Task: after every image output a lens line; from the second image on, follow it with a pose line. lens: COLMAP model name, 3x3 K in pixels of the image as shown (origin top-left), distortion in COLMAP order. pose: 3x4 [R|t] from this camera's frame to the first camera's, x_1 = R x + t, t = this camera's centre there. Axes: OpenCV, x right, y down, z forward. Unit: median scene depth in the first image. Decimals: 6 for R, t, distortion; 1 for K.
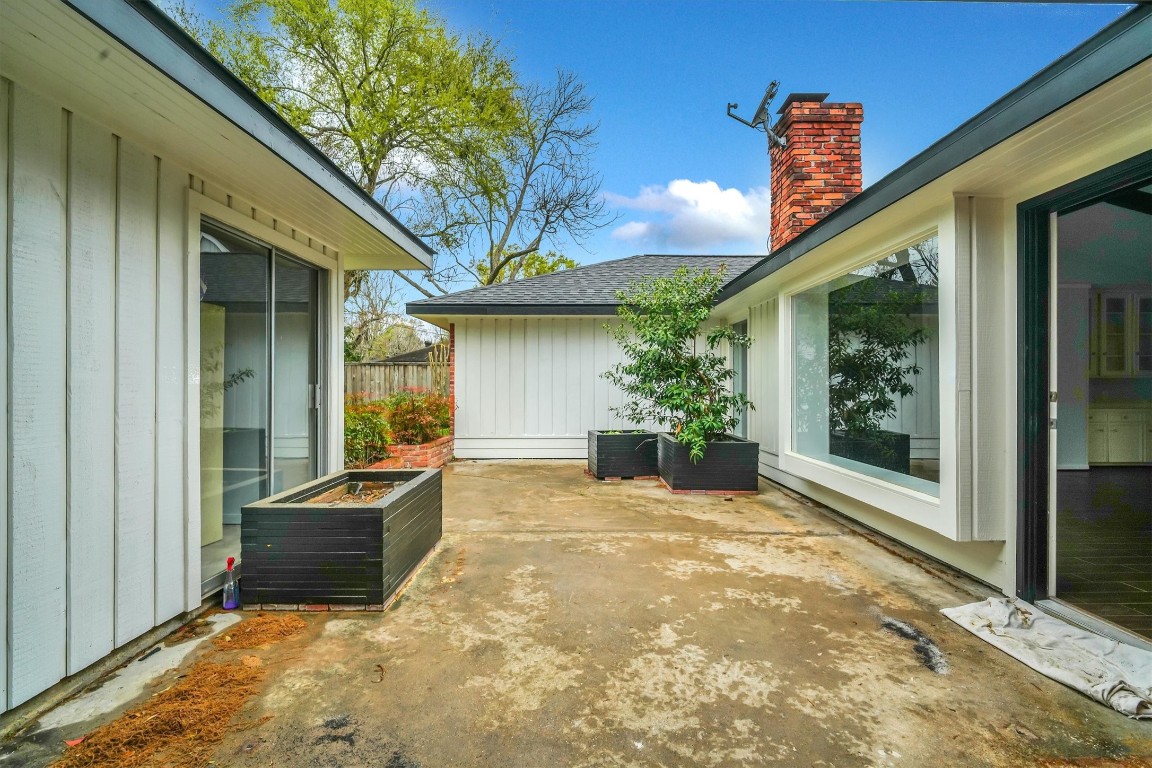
lens RADIAL K [[552.3, 0, 588.5], [0, 552.3, 384.4], [0, 0, 1]] dist [0.000171, -0.003808]
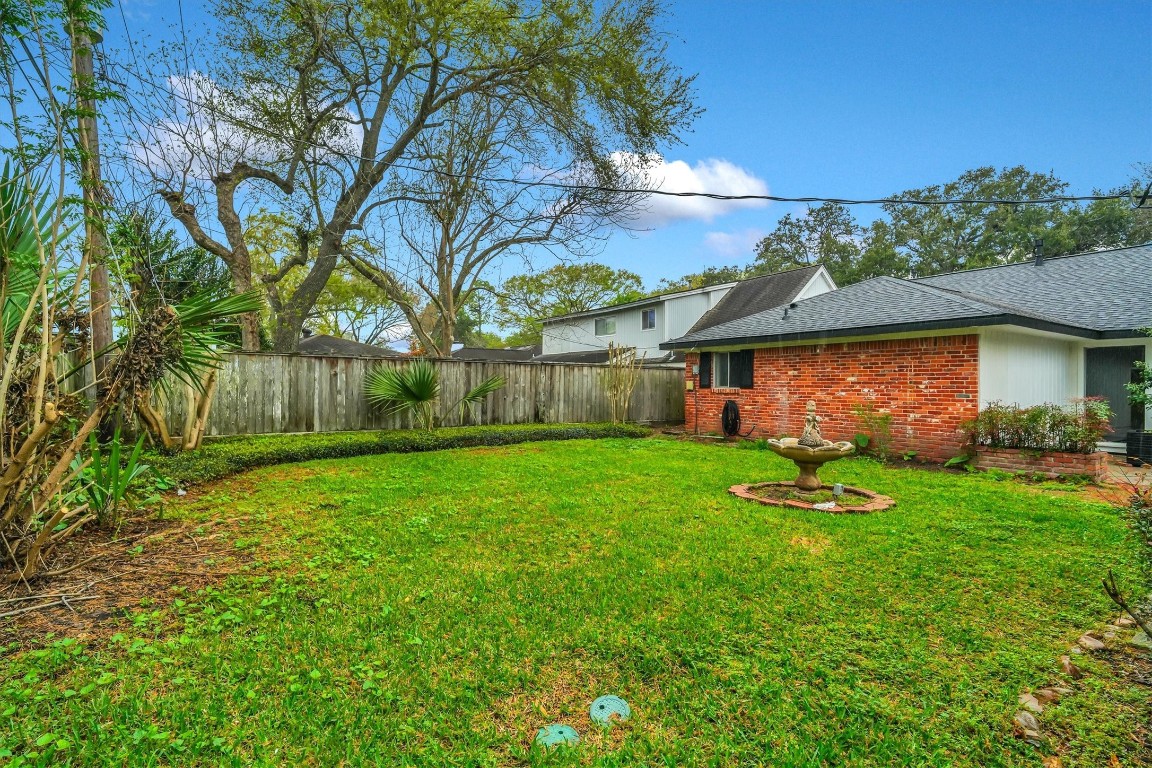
lens RADIAL K [[552.3, 0, 588.5], [0, 552.3, 384.4], [0, 0, 1]] dist [0.000171, -0.003808]
pose [[0.838264, 0.005559, 0.545237, -3.314496], [-0.005286, 0.999984, -0.002068, -0.020080], [-0.545240, -0.001148, 0.838279, 1.234429]]
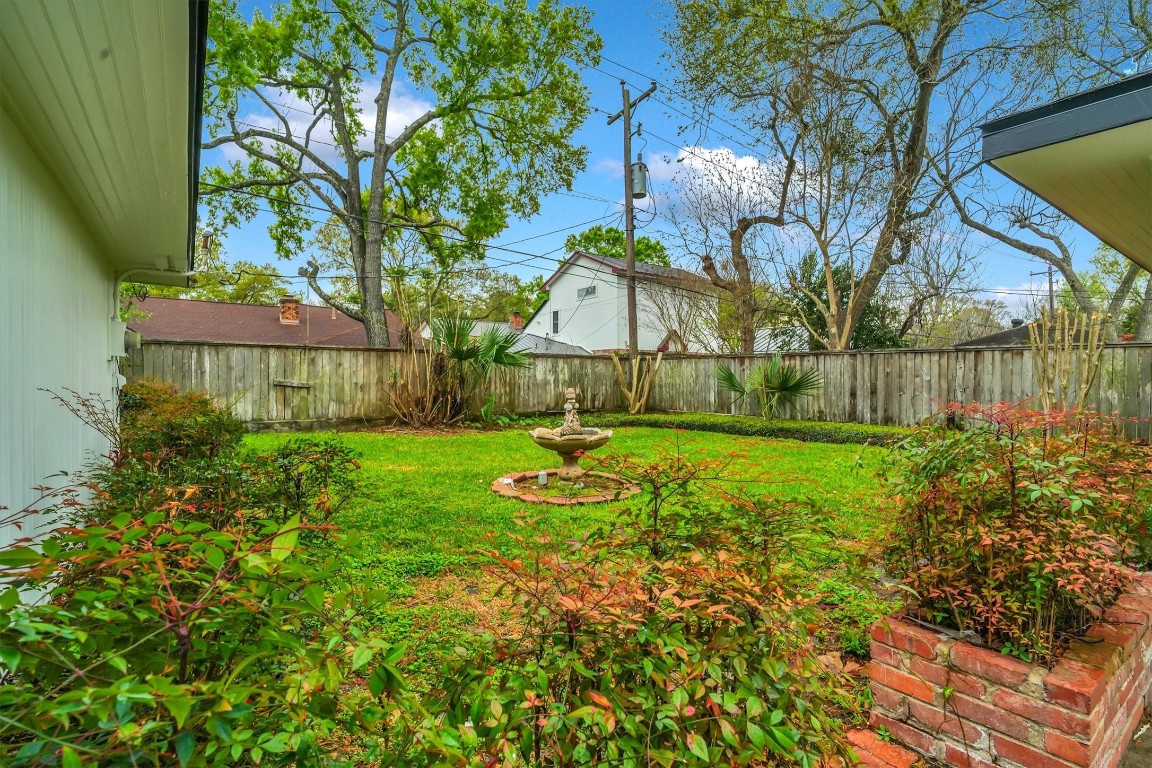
lens RADIAL K [[552.3, 0, 588.5], [0, 552.3, 384.4], [0, 0, 1]] dist [0.000171, -0.003808]
pose [[0.593464, 0.012843, -0.804758, -0.469831], [-0.006673, 0.999917, 0.011037, -0.012231], [0.804833, -0.001180, 0.593500, 1.426024]]
